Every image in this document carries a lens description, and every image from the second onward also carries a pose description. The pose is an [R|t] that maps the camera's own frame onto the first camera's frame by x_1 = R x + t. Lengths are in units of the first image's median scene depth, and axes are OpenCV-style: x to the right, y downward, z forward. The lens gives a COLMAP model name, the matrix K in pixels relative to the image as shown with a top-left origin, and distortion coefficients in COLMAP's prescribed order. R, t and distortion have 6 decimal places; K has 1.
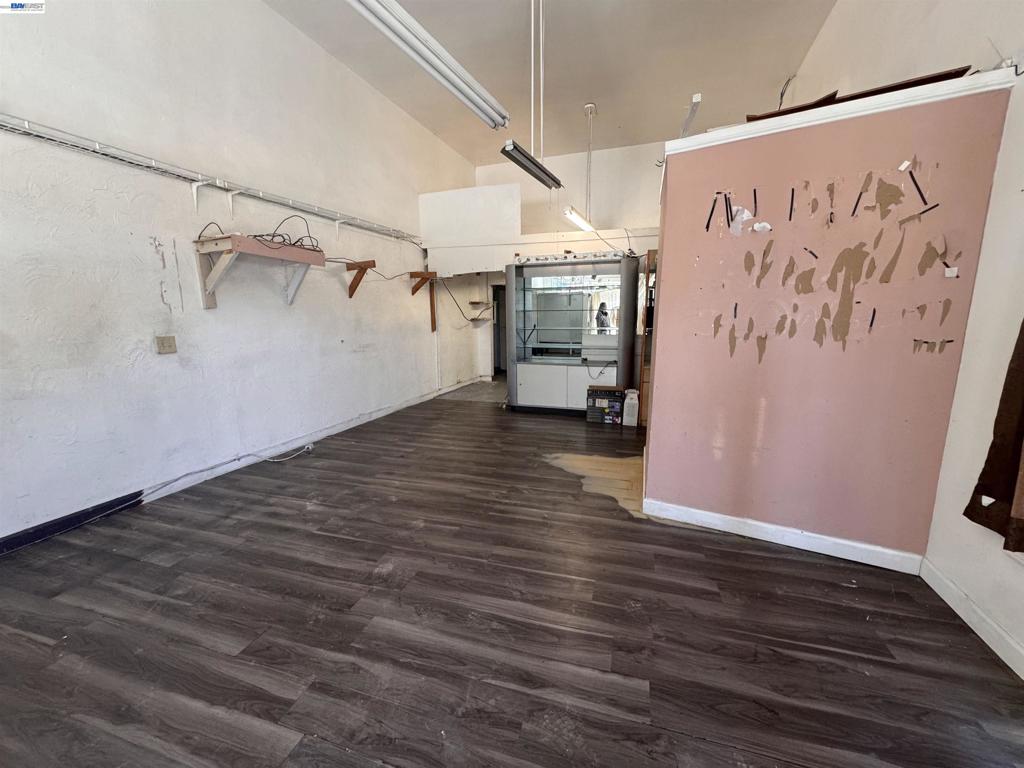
lens RADIAL K [[407.3, 0, 511.7], [0, 407.3, 383.0], [0, 0, 1]] dist [-0.002283, -0.000557]
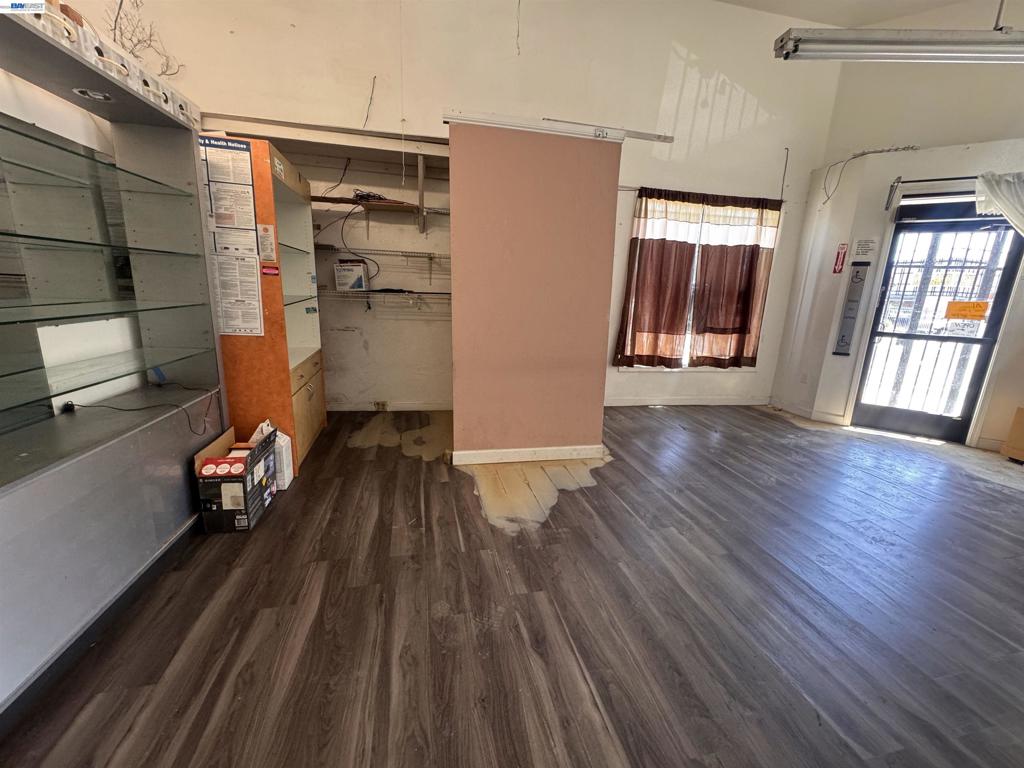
lens RADIAL K [[407.3, 0, 511.7], [0, 407.3, 383.0], [0, 0, 1]] dist [-0.002283, -0.000557]
pose [[-0.497222, -0.210928, 0.841593, -0.462584], [0.109016, 0.947123, 0.301785, -0.250415], [-0.860747, 0.241801, -0.447936, 1.600629]]
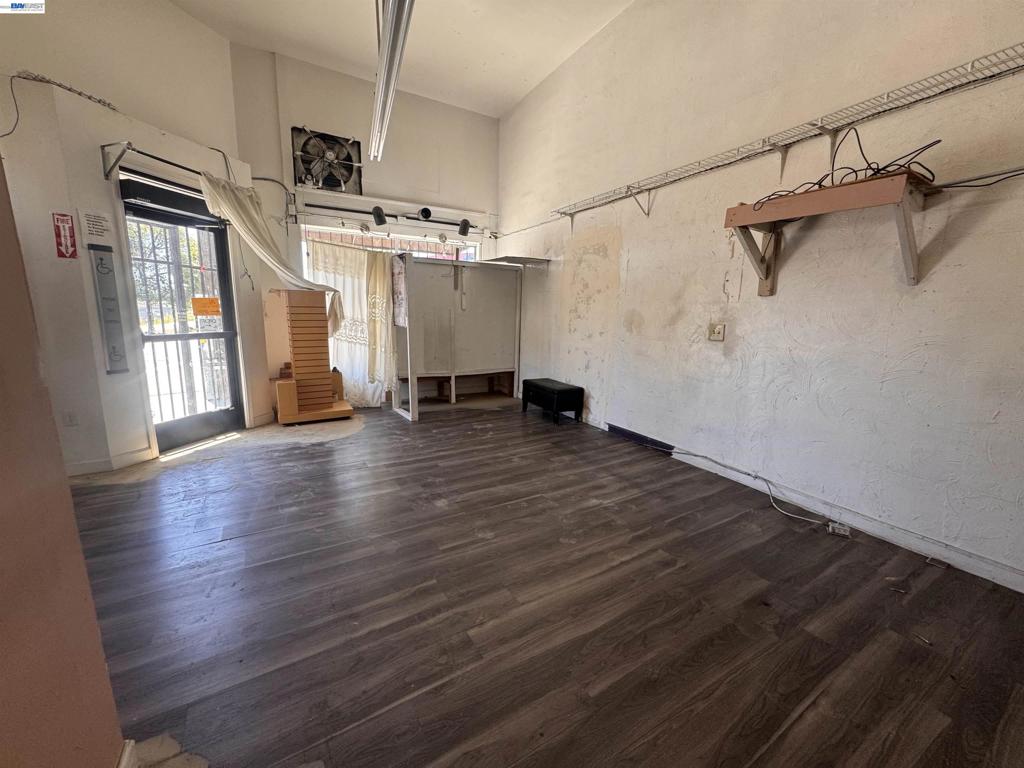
lens RADIAL K [[407.3, 0, 511.7], [0, 407.3, 383.0], [0, 0, 1]] dist [-0.002283, -0.000557]
pose [[-0.656528, 0.122150, -0.744346, 0.312075], [-0.141261, 0.949432, 0.280400, -0.196660], [0.740956, 0.289237, -0.606074, 1.327668]]
